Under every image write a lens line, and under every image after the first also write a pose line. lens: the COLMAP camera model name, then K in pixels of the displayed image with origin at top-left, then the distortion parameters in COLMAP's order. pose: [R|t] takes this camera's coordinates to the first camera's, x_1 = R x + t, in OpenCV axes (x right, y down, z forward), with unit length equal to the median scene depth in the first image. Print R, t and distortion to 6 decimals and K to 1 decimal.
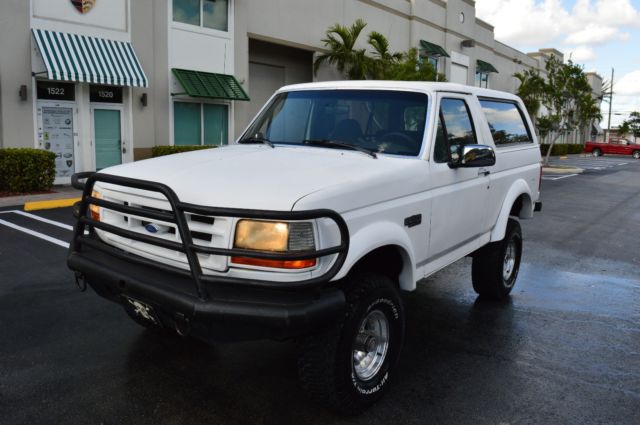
lens RADIAL K [[515.4, 0, 320.0], [0, 515.4, 212.5], [0, 0, 1]] dist [-0.085570, 0.004977]
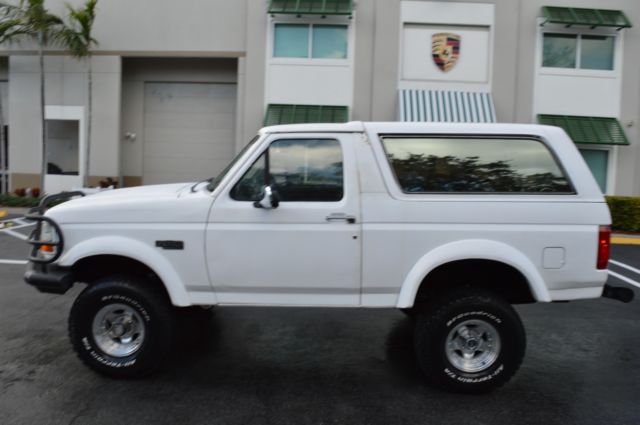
lens RADIAL K [[507.4, 0, 320.0], [0, 507.4, 212.5], [0, 0, 1]] dist [-0.084762, 0.008619]
pose [[0.574039, 0.075394, -0.815349, 0.355009], [-0.148247, 0.988866, -0.012933, -0.025186], [0.805296, 0.128297, 0.578825, 0.159479]]
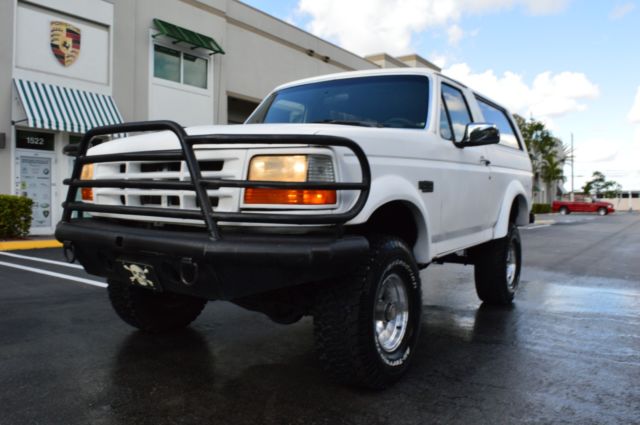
lens RADIAL K [[510.6, 0, 320.0], [0, 510.6, 212.5], [0, 0, 1]] dist [-0.084028, 0.001435]
pose [[0.998479, -0.019563, 0.051552, -0.017793], [0.026402, 0.990421, -0.135530, 0.050329], [-0.048406, 0.136685, 0.989431, 0.020764]]
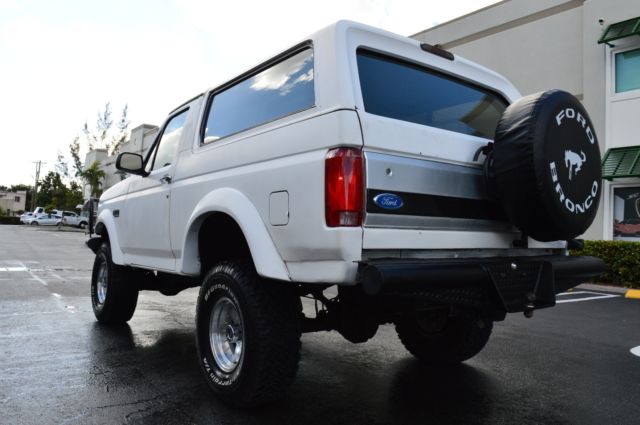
lens RADIAL K [[507.4, 0, 320.0], [0, 507.4, 212.5], [0, 0, 1]] dist [-0.084762, 0.008619]
pose [[-0.280899, -0.074188, -0.956866, 0.377057], [-0.198716, 0.979898, -0.017639, -0.020921], [0.938940, 0.185190, -0.289995, 0.528184]]
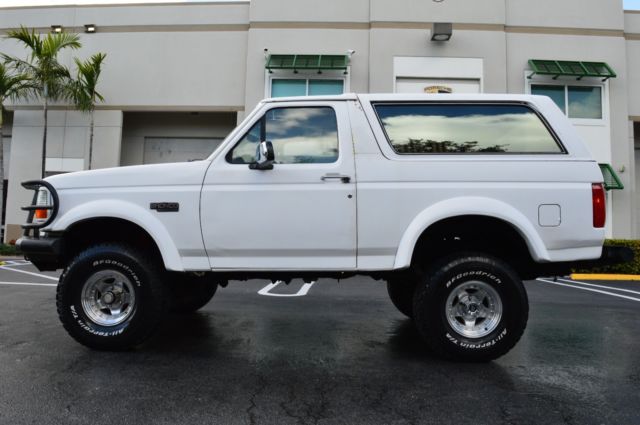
lens RADIAL K [[510.6, 0, 320.0], [0, 510.6, 212.5], [0, 0, 1]] dist [-0.084028, 0.001435]
pose [[0.577293, -0.052225, -0.814865, 0.359105], [-0.141338, 0.976497, -0.162715, 0.044969], [0.804212, 0.209106, 0.556344, 0.171473]]
